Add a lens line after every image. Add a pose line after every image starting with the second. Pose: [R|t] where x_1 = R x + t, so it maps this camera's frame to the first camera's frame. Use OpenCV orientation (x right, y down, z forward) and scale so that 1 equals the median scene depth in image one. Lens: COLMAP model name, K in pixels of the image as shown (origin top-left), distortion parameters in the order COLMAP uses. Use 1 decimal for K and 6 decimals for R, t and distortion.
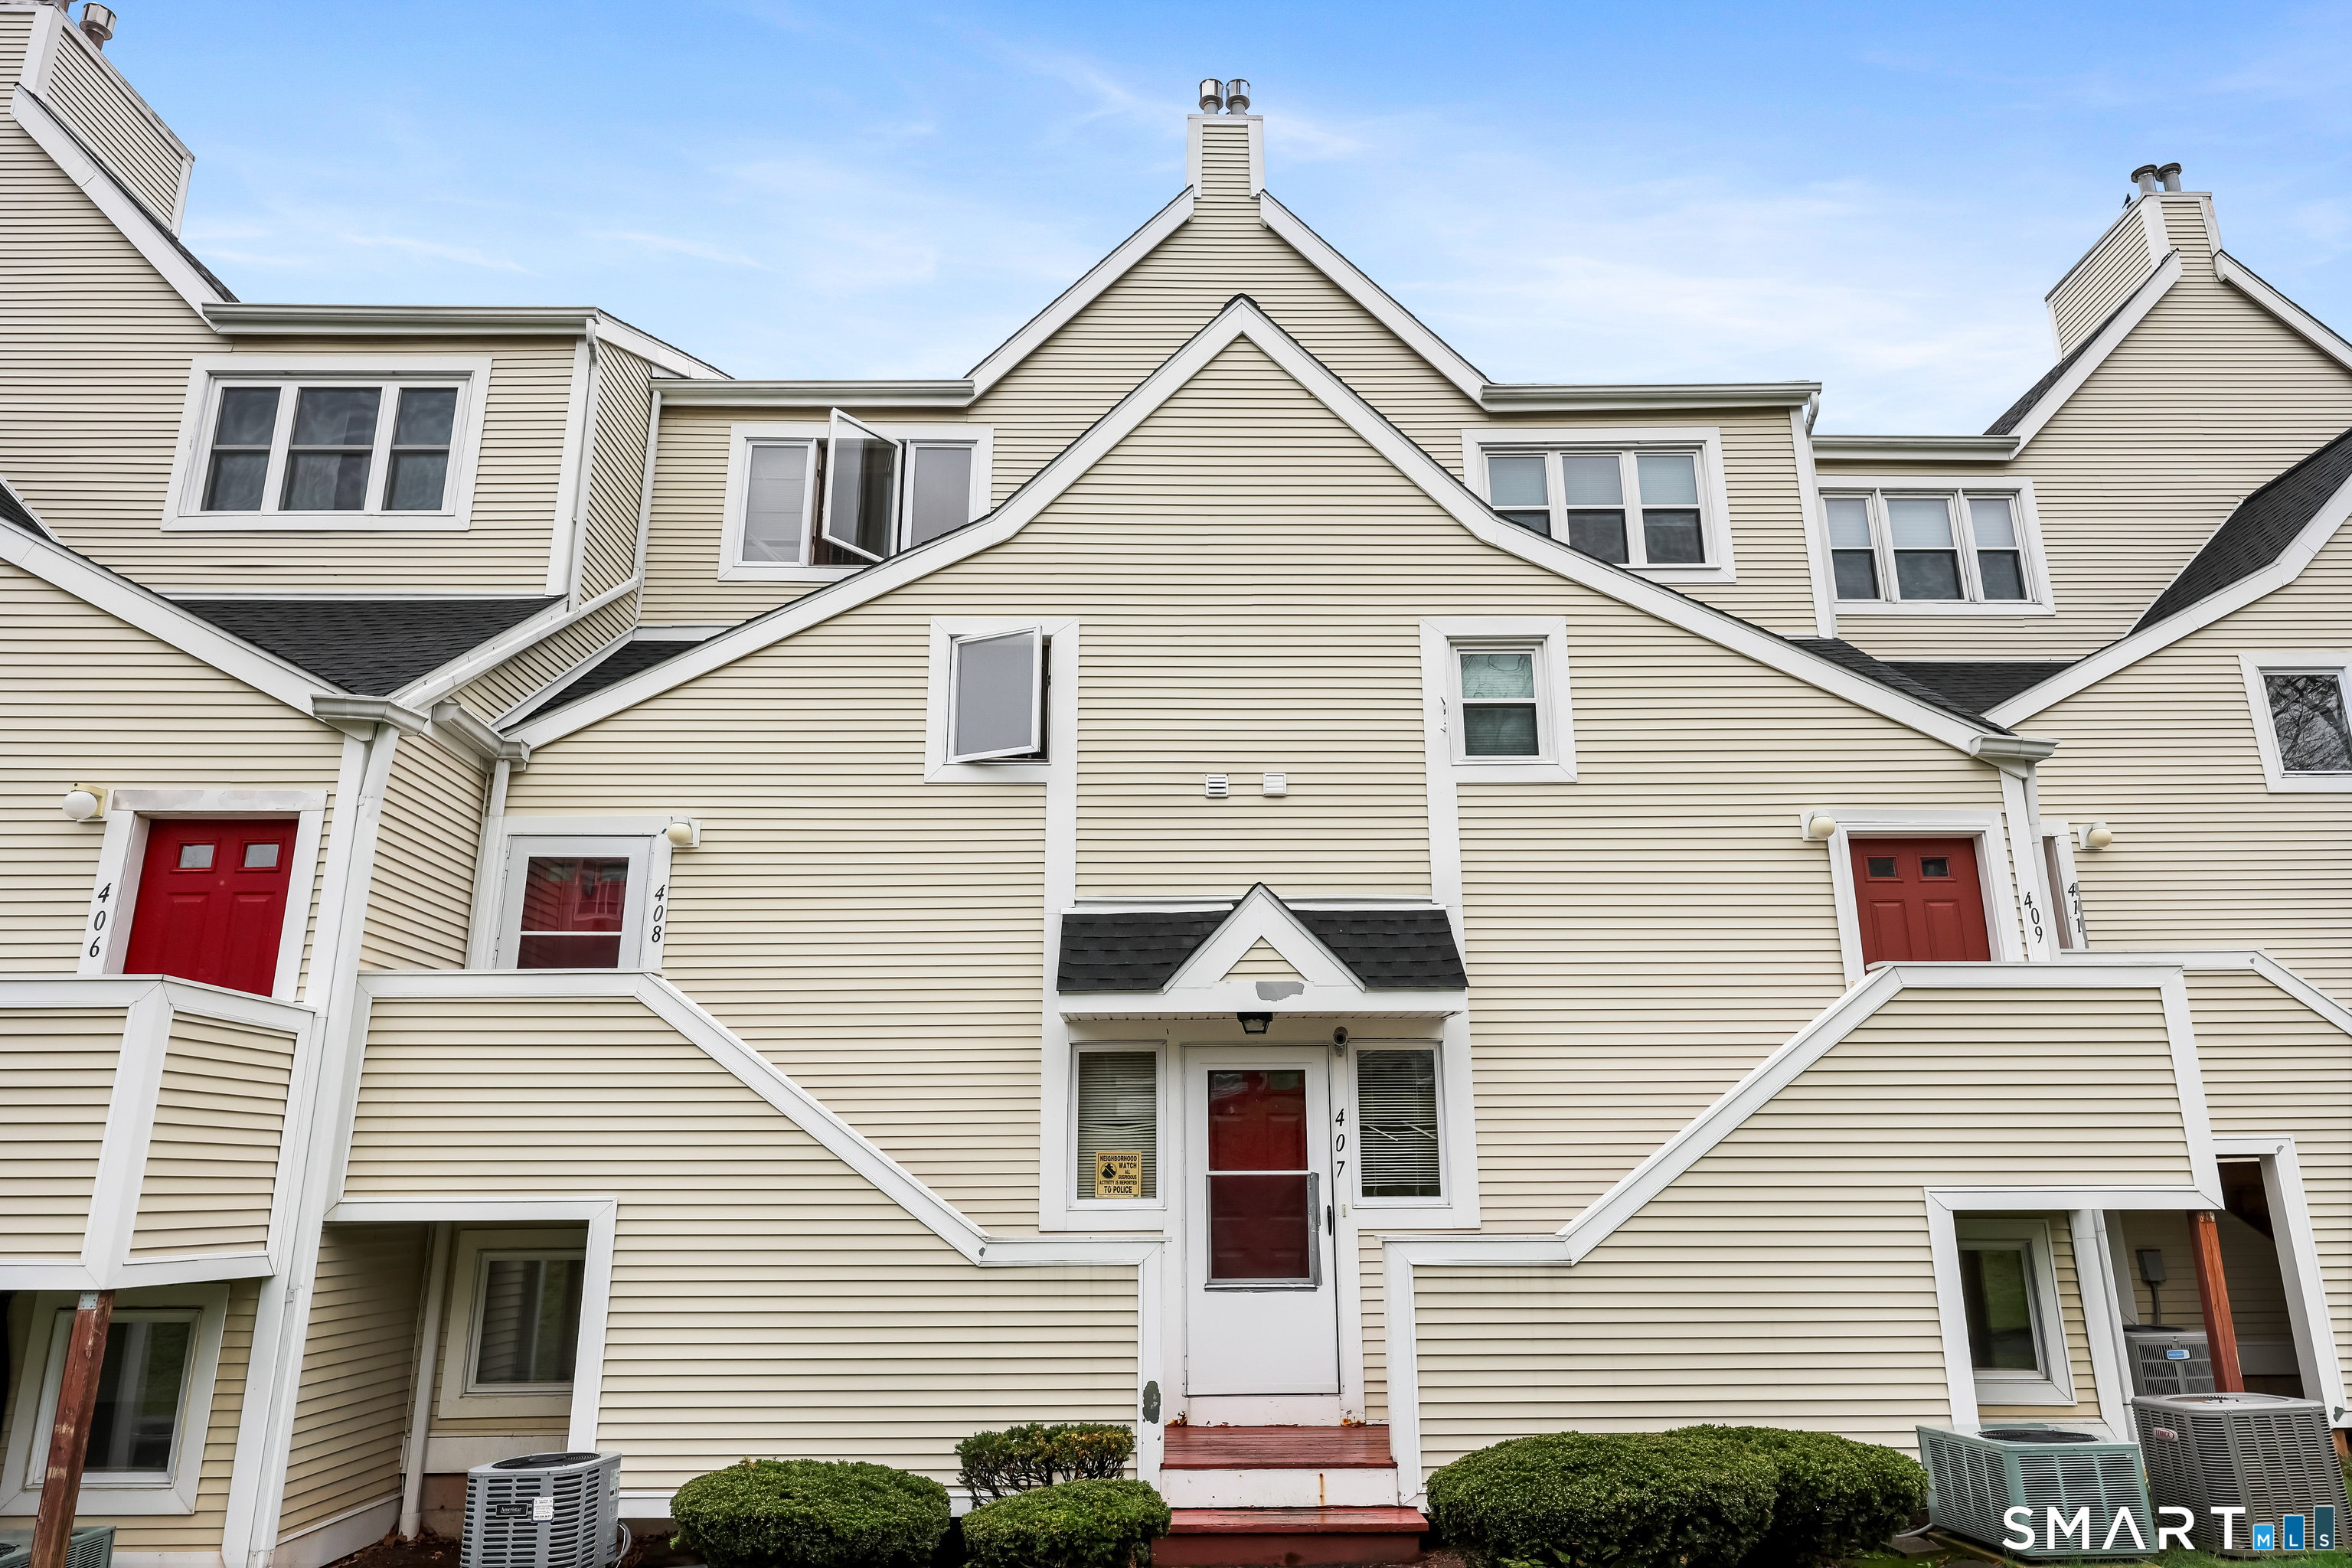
lens RADIAL K [[1521.0, 0, 1167.9], [0, 1521.0, 788.5], [0, 0, 1]] dist [0.003842, 0.000634]
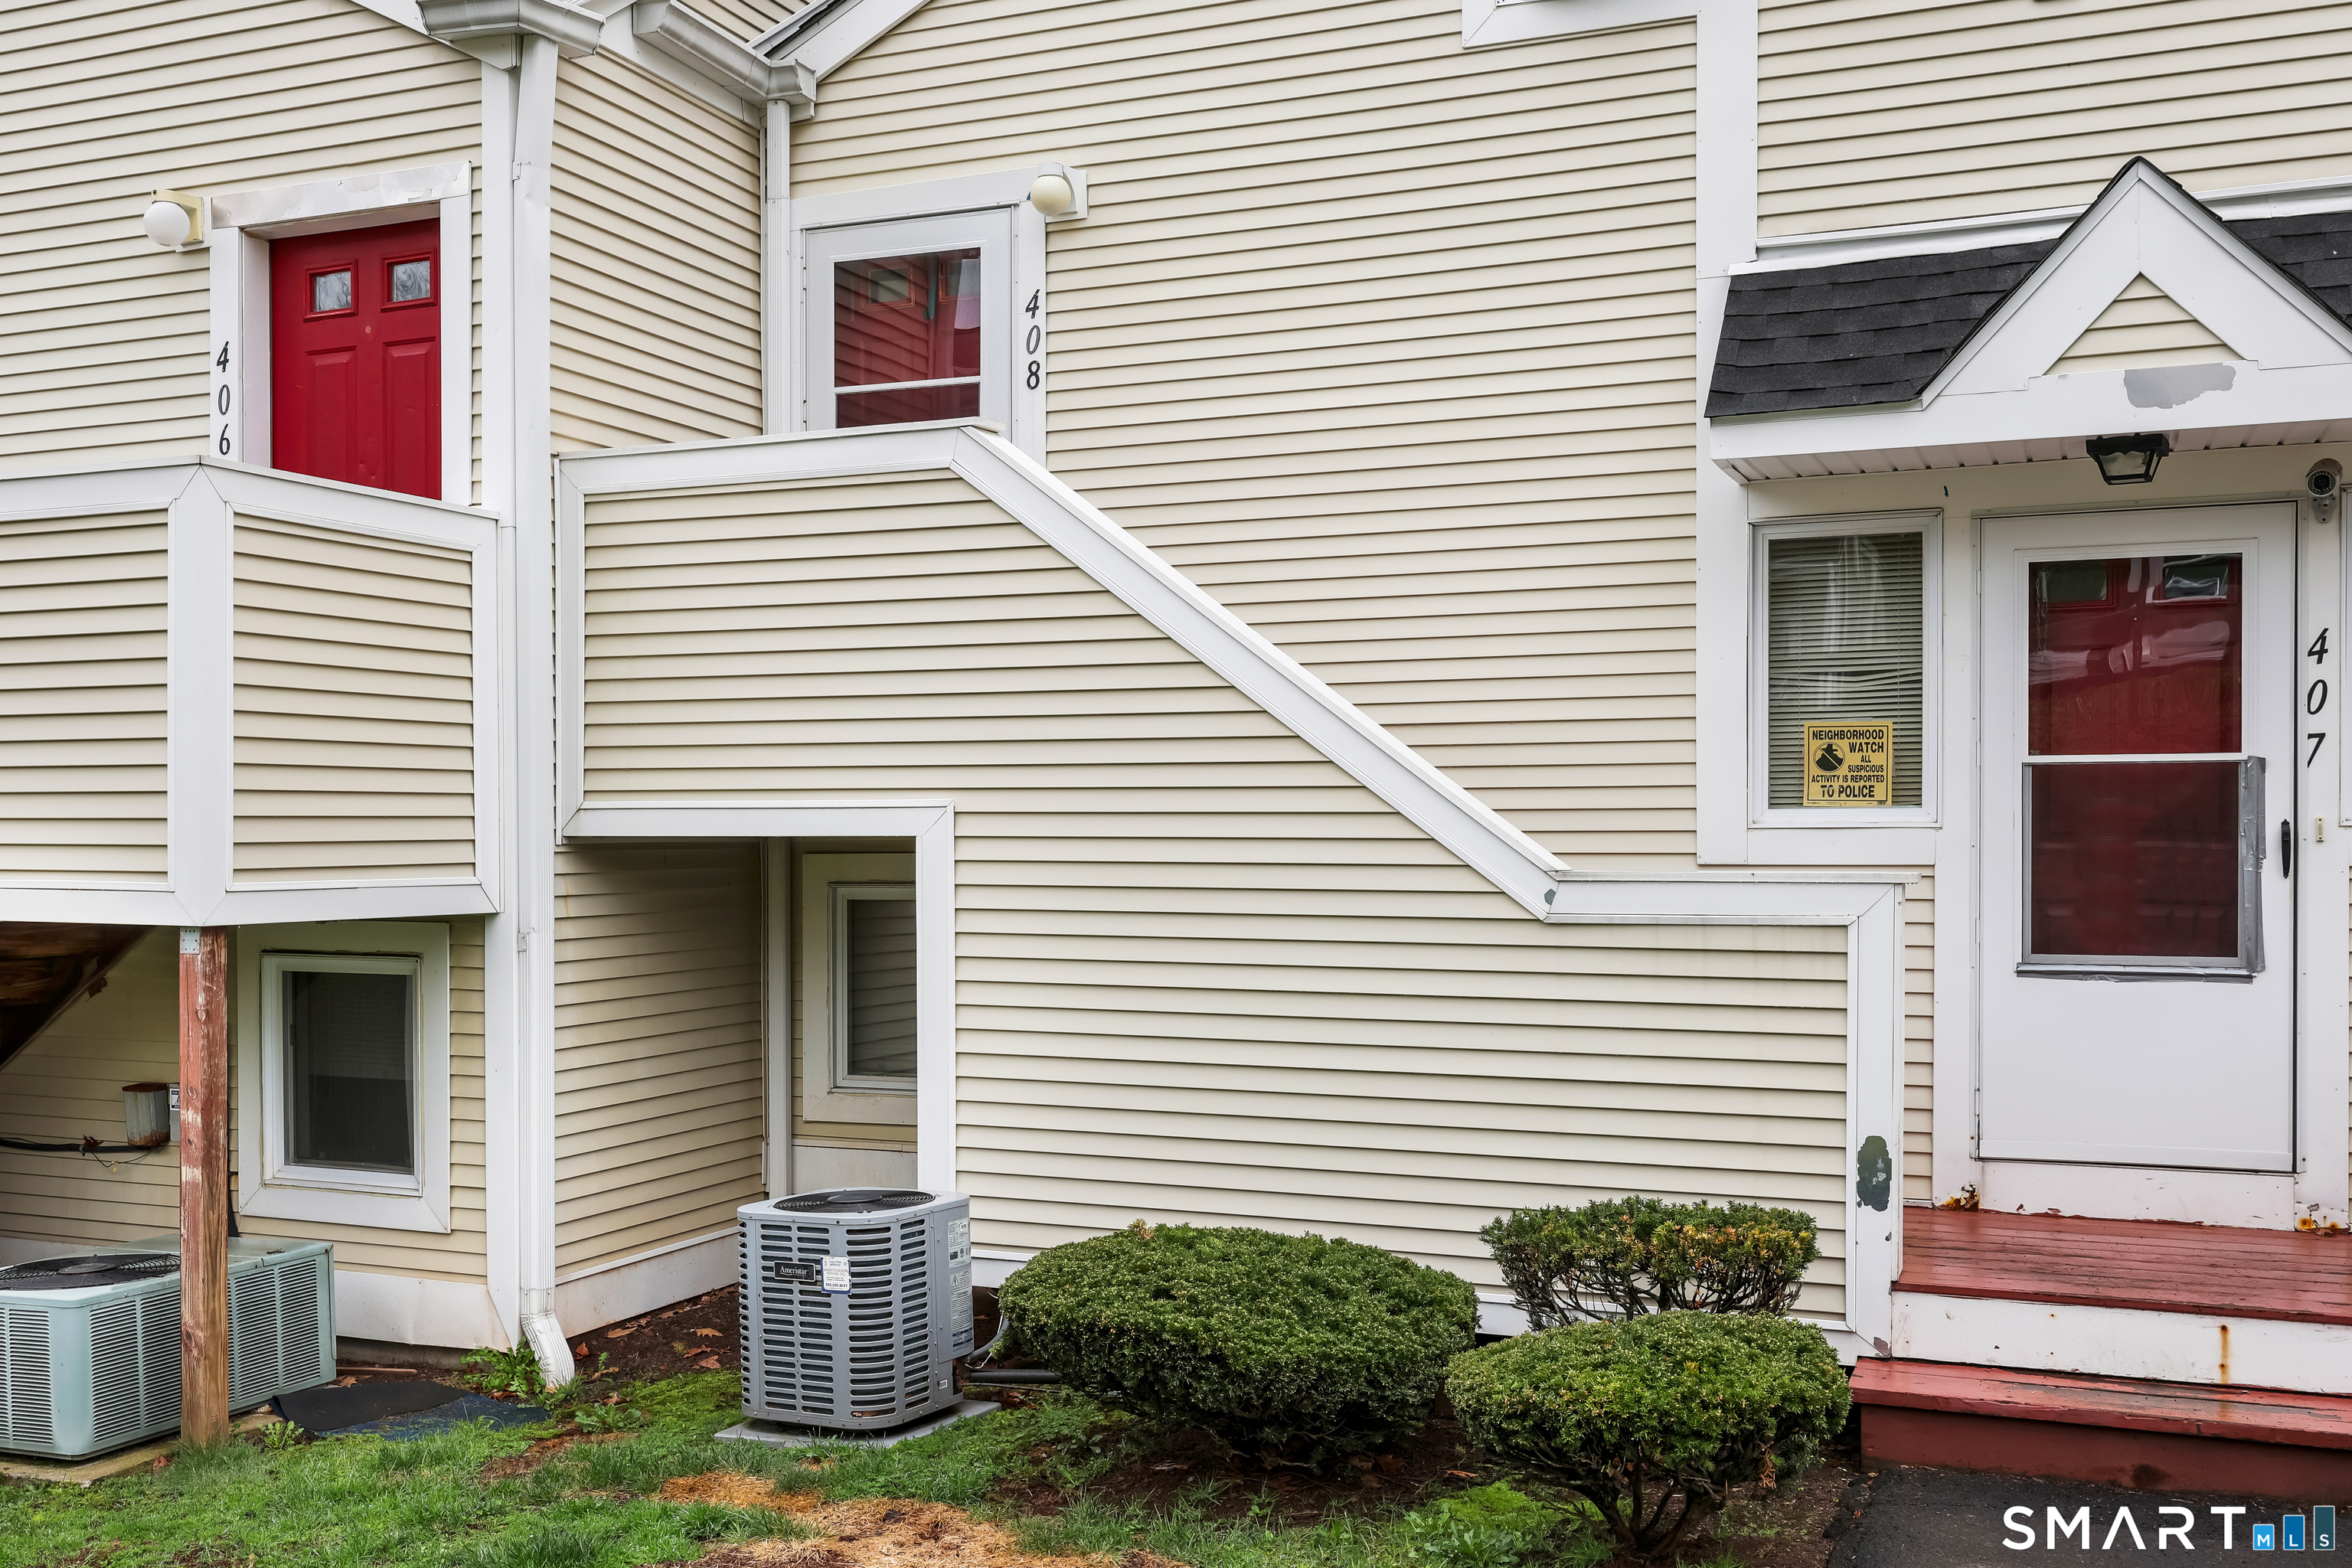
lens RADIAL K [[2222.1, 0, 1170.9], [0, 2222.1, 867.8], [0, 0, 1]] dist [-0.000481, 0.003461]
pose [[0.918303, 0.010220, -0.395745, 0.061165], [0.099156, 0.961864, 0.254924, 0.069886], [0.383259, -0.273338, 0.882269, 0.222189]]
